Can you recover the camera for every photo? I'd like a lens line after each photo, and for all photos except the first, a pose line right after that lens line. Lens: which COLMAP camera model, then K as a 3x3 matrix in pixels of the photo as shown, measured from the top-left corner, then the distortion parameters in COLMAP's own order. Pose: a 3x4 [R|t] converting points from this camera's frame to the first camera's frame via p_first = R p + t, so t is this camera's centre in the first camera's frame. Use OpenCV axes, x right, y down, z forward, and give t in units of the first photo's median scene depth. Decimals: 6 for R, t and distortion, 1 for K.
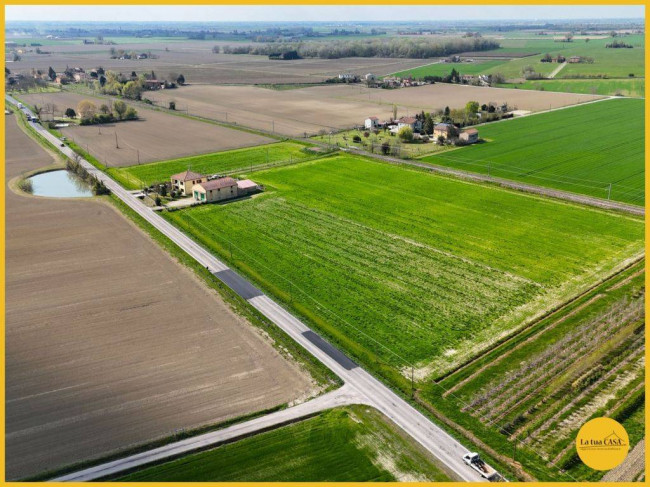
lens RADIAL K [[633.6, 0, 327.8], [0, 633.6, 245.3], [0, 0, 1]] dist [0.117639, -0.201759]
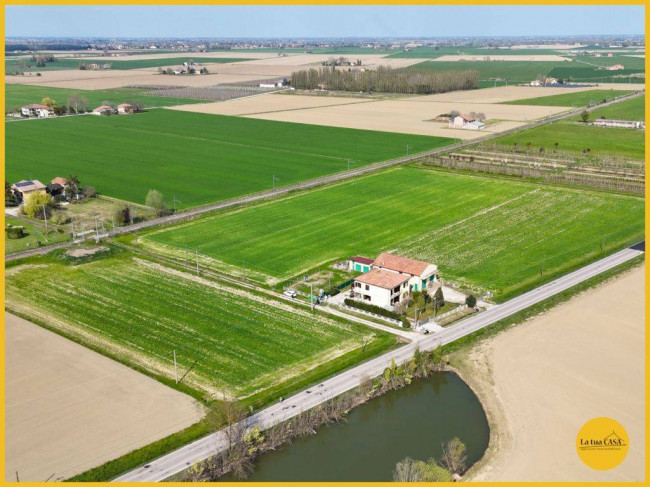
lens RADIAL K [[633.6, 0, 327.8], [0, 633.6, 245.3], [0, 0, 1]] dist [0.117639, -0.201759]
pose [[-0.153211, -0.304613, 0.940073, -1.120151], [0.334102, 0.879317, 0.339377, -0.521382], [-0.930001, 0.366076, -0.032949, 1.492159]]
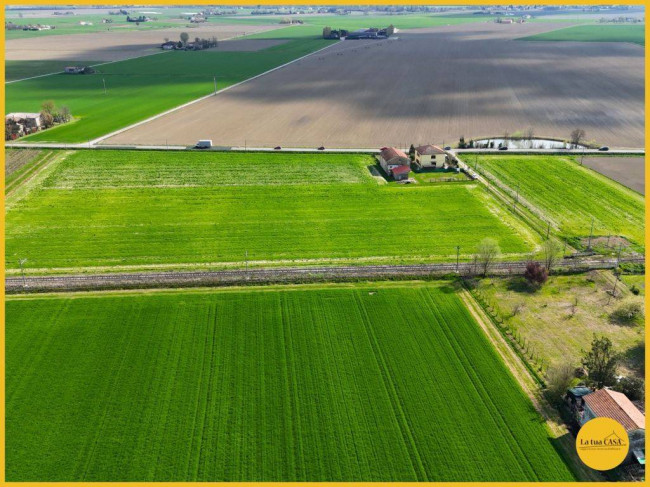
lens RADIAL K [[633.6, 0, 327.8], [0, 633.6, 245.3], [0, 0, 1]] dist [0.117639, -0.201759]
pose [[-0.609775, 0.300128, -0.733551, 0.933008], [-0.254568, 0.802324, 0.539880, -0.688597], [0.750579, 0.515944, -0.412834, 1.929417]]
